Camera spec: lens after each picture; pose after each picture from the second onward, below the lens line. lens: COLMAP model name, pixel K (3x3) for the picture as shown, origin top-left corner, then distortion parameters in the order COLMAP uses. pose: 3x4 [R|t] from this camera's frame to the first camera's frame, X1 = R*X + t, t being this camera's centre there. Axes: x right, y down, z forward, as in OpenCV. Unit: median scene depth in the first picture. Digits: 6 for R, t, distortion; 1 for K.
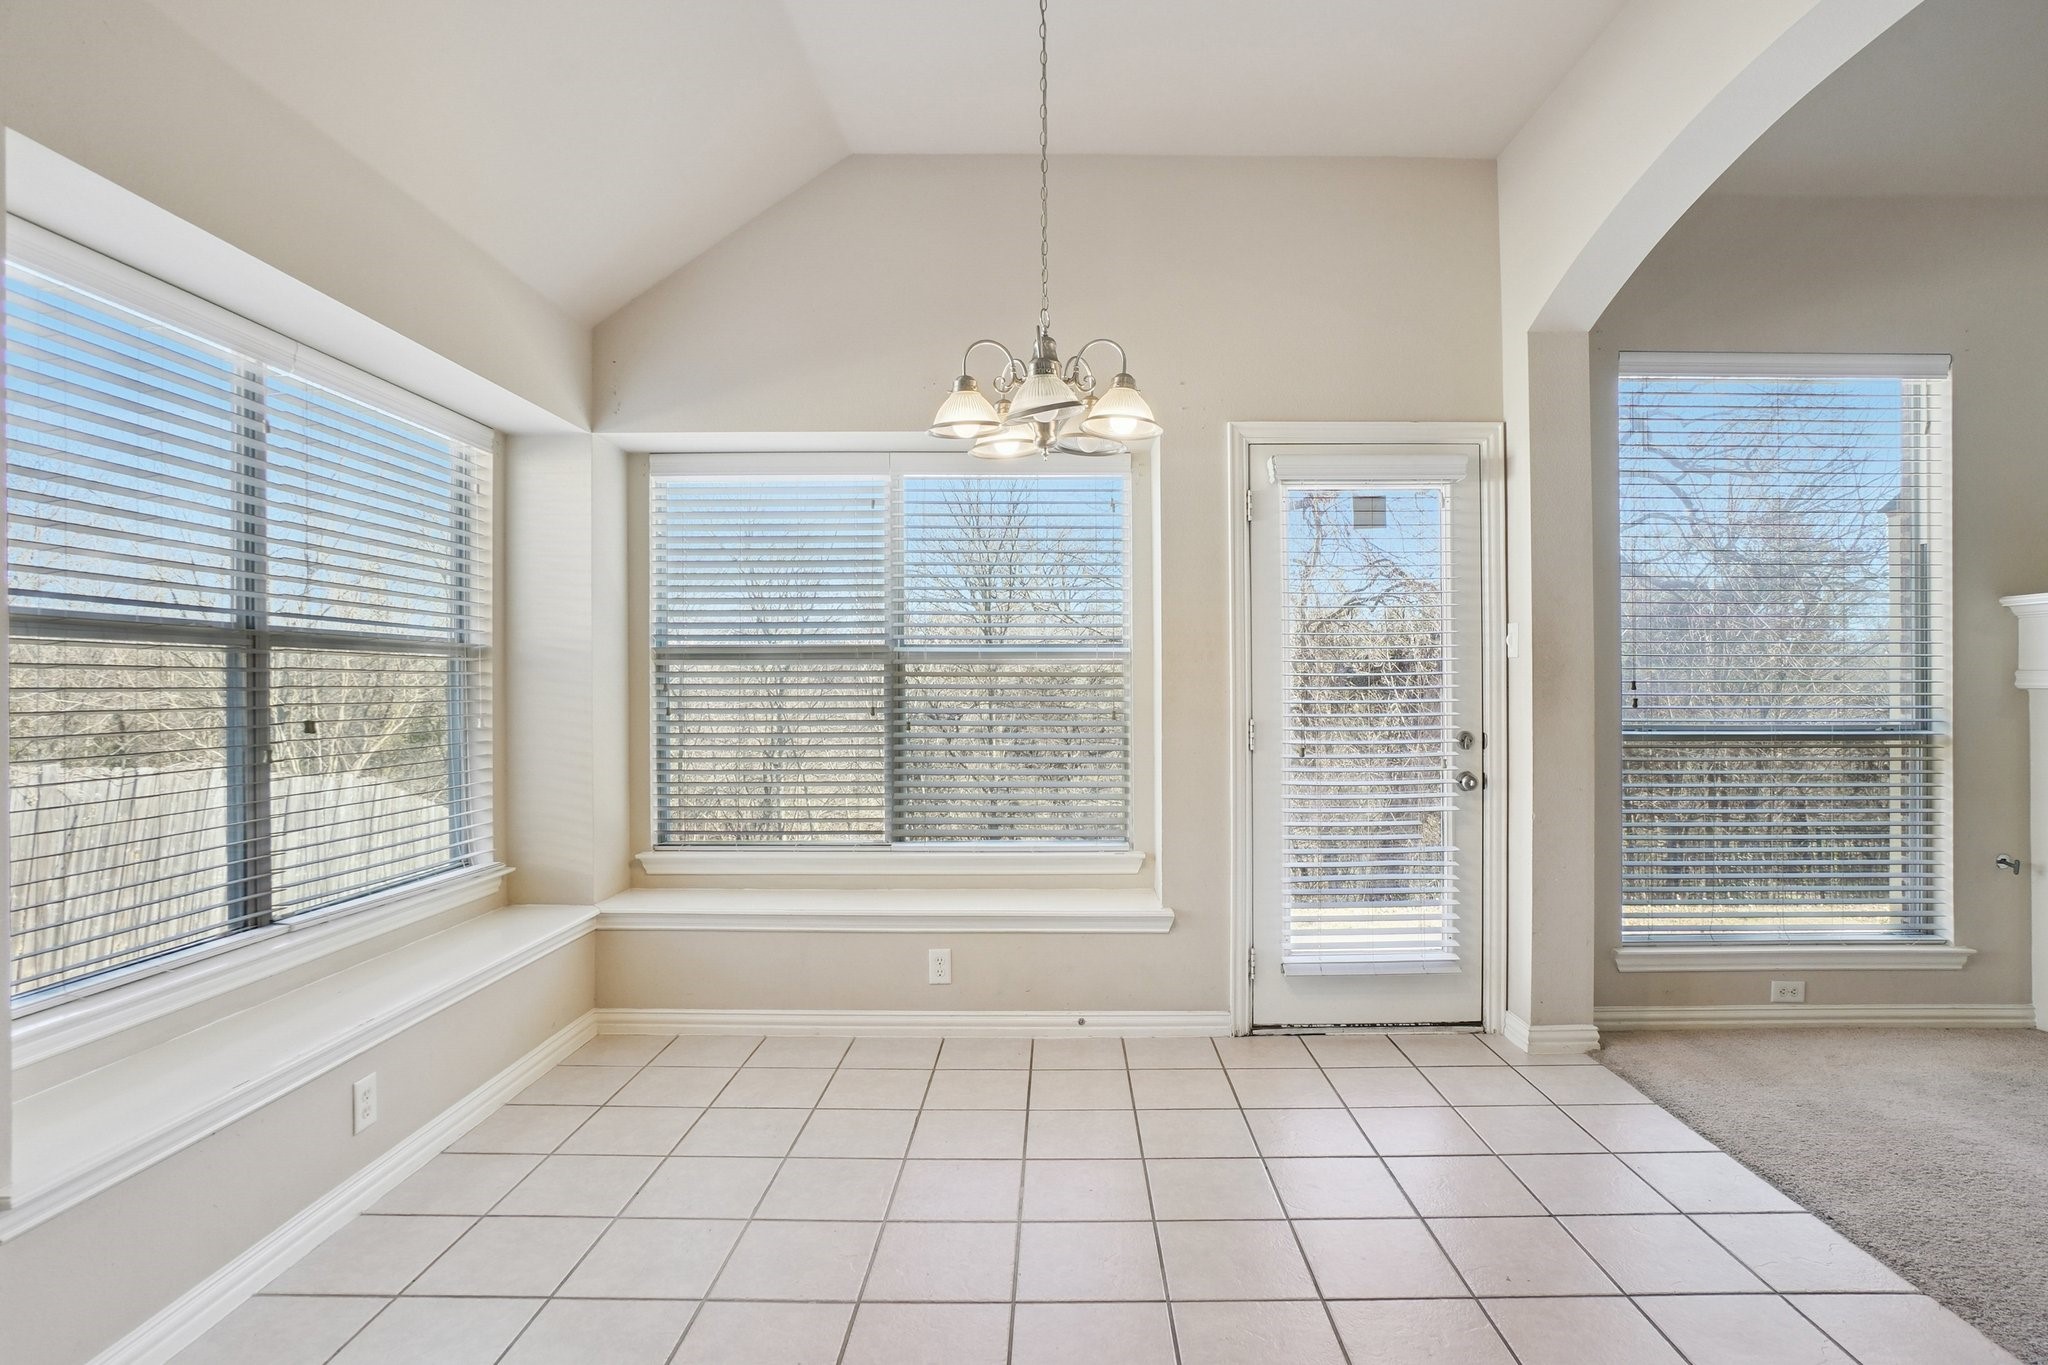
lens RADIAL K [[985.0, 0, 1024.0], [0, 985.0, 682.5], [0, 0, 1]] dist [0.002223, 0.000615]
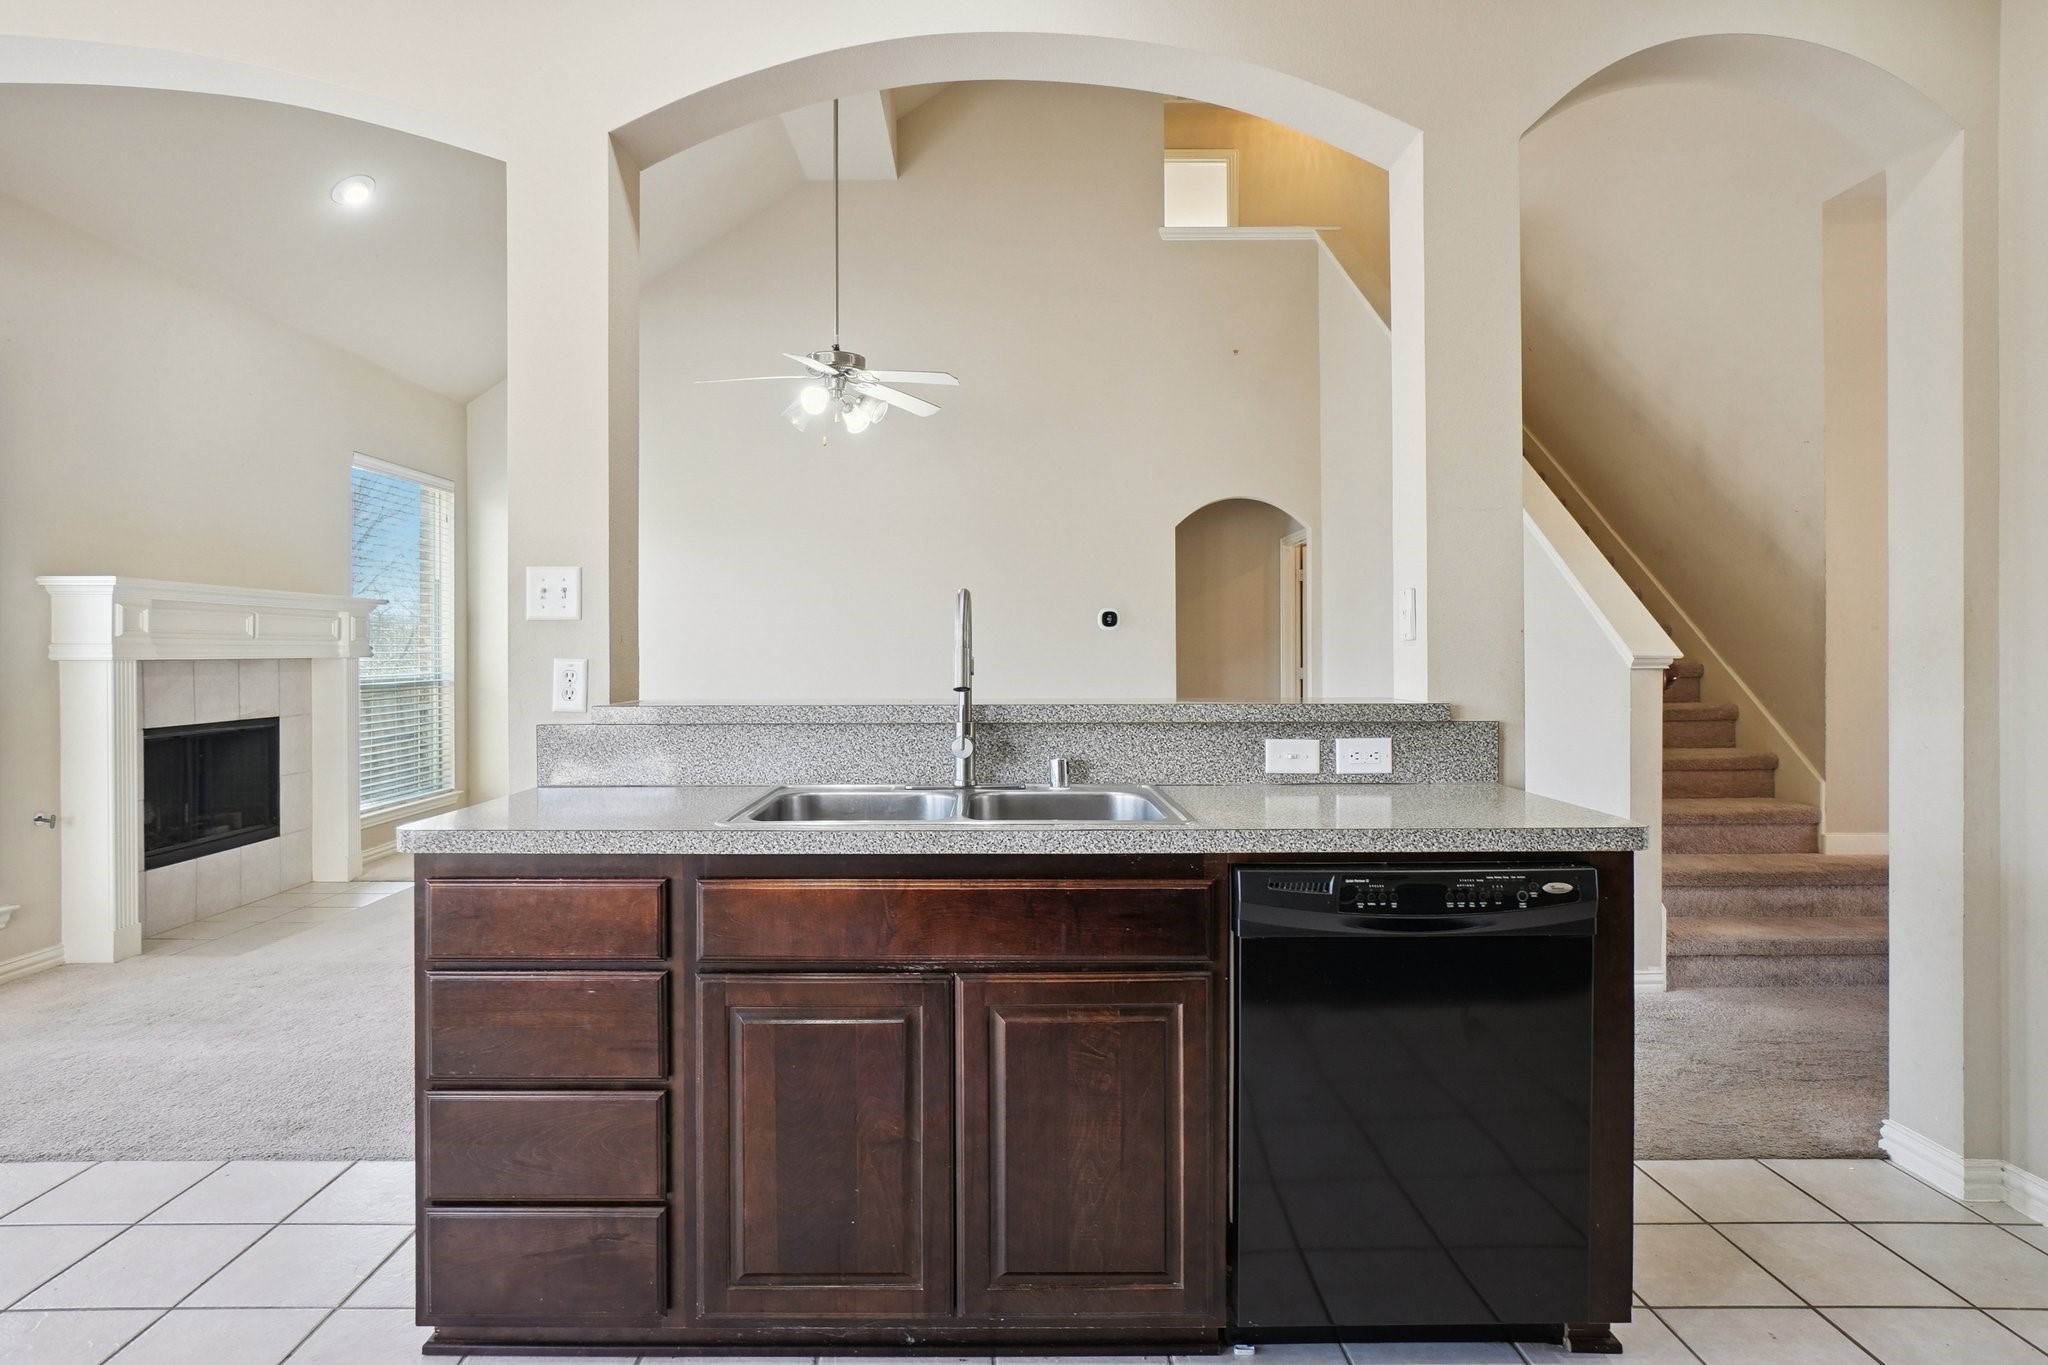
lens RADIAL K [[1128.1, 0, 1022.9], [0, 1128.1, 653.3], [0, 0, 1]] dist [0.000589, 0.000539]
pose [[-0.031490, 0.005728, 0.999488, -0.313834], [-0.005708, 0.999966, -0.005910, -0.000438], [-0.999488, -0.005891, -0.031456, -0.048346]]
